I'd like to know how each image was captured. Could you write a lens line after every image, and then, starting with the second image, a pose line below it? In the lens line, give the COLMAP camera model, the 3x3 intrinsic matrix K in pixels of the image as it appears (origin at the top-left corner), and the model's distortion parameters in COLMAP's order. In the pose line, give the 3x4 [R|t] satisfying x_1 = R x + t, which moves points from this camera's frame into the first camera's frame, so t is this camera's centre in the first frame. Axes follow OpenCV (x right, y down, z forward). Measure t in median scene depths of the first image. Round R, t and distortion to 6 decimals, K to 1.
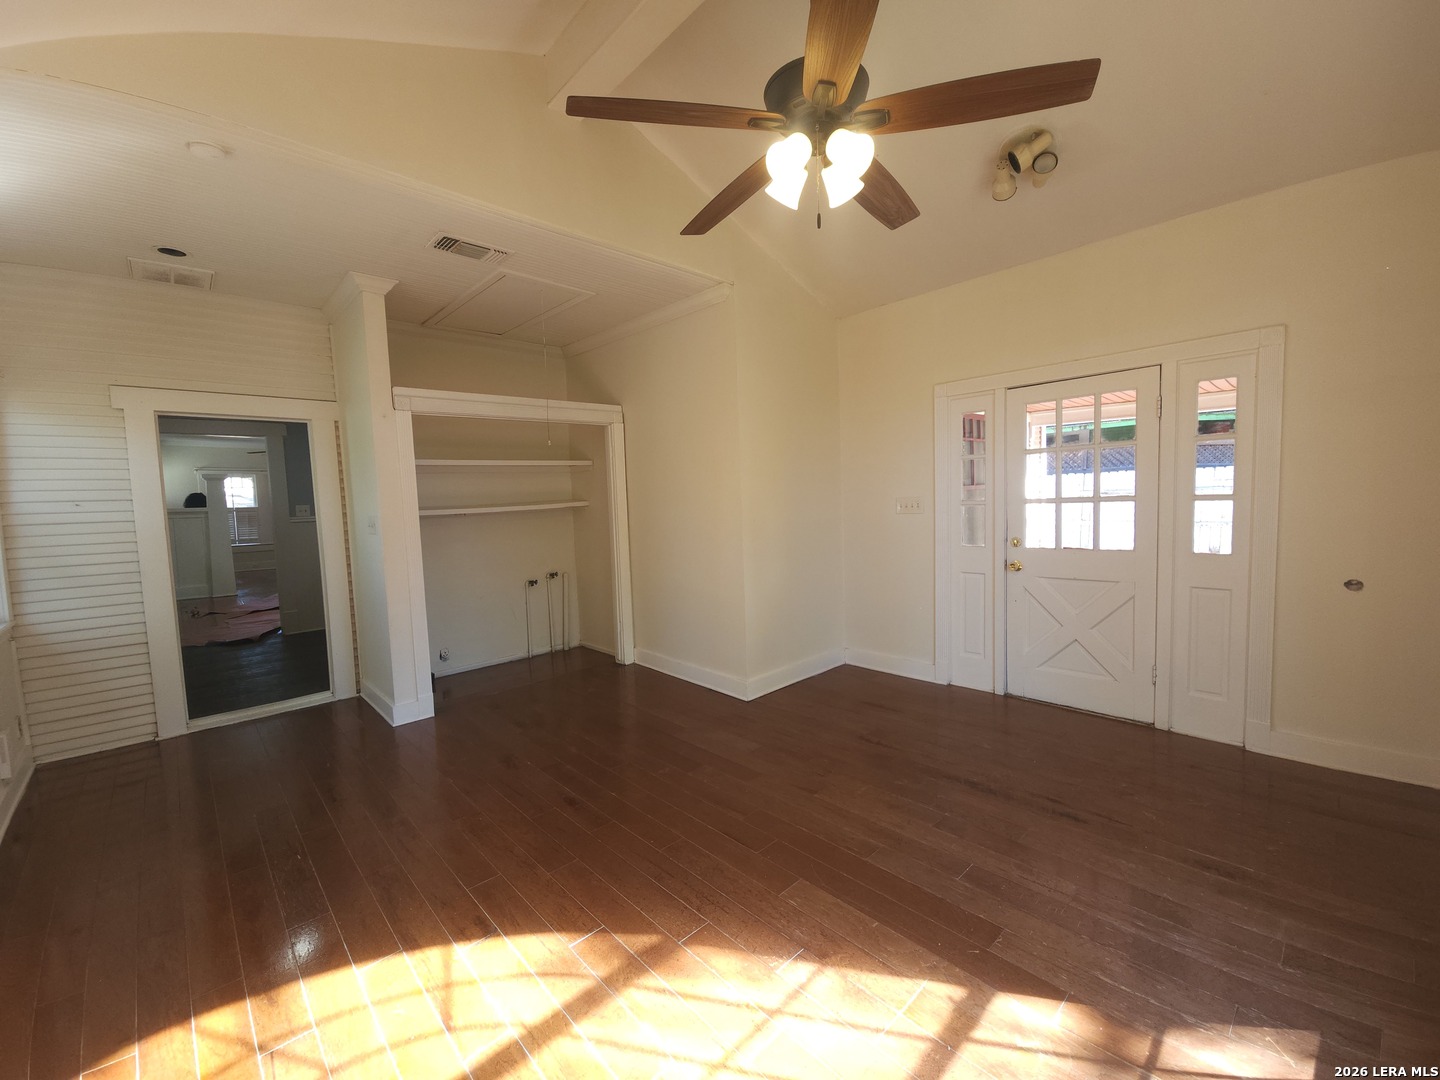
lens RADIAL K [[587.2, 0, 717.4], [0, 587.2, 539.2], [0, 0, 1]] dist [0.000960, -0.000909]
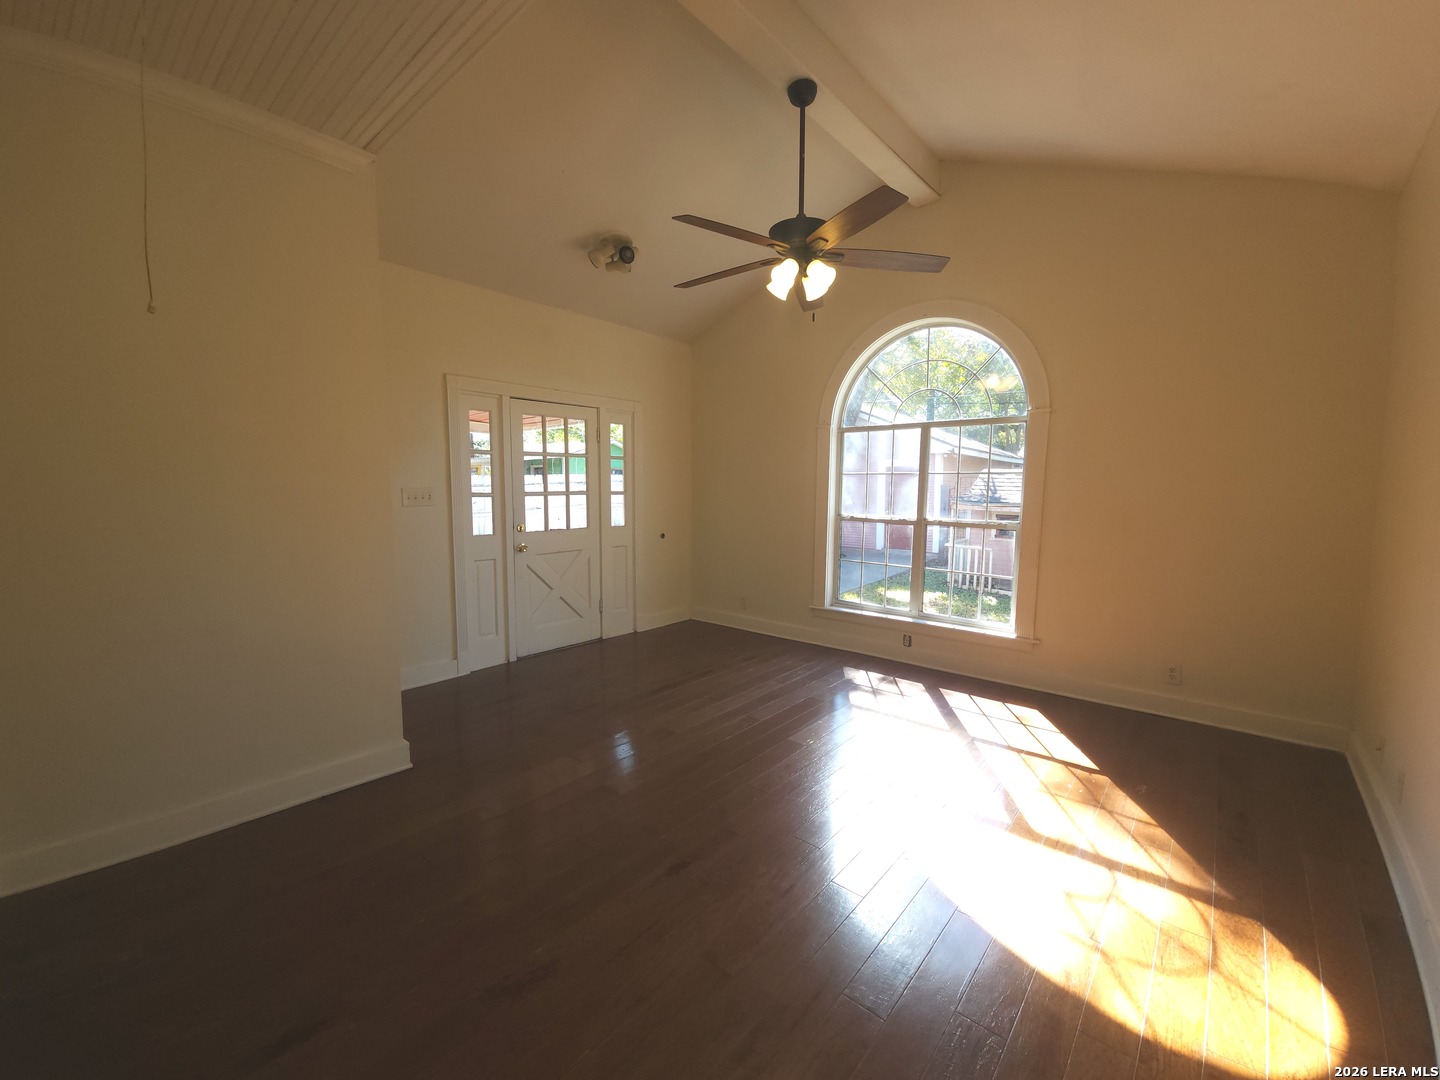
lens RADIAL K [[587.2, 0, 717.6], [0, 587.2, 544.2], [0, 0, 1]] dist [0.000960, -0.000909]
pose [[-0.104652, -0.061265, 0.992620, -0.778443], [0.074399, 0.994822, 0.069244, -0.016755], [-0.991722, 0.081097, -0.099552, 0.779971]]
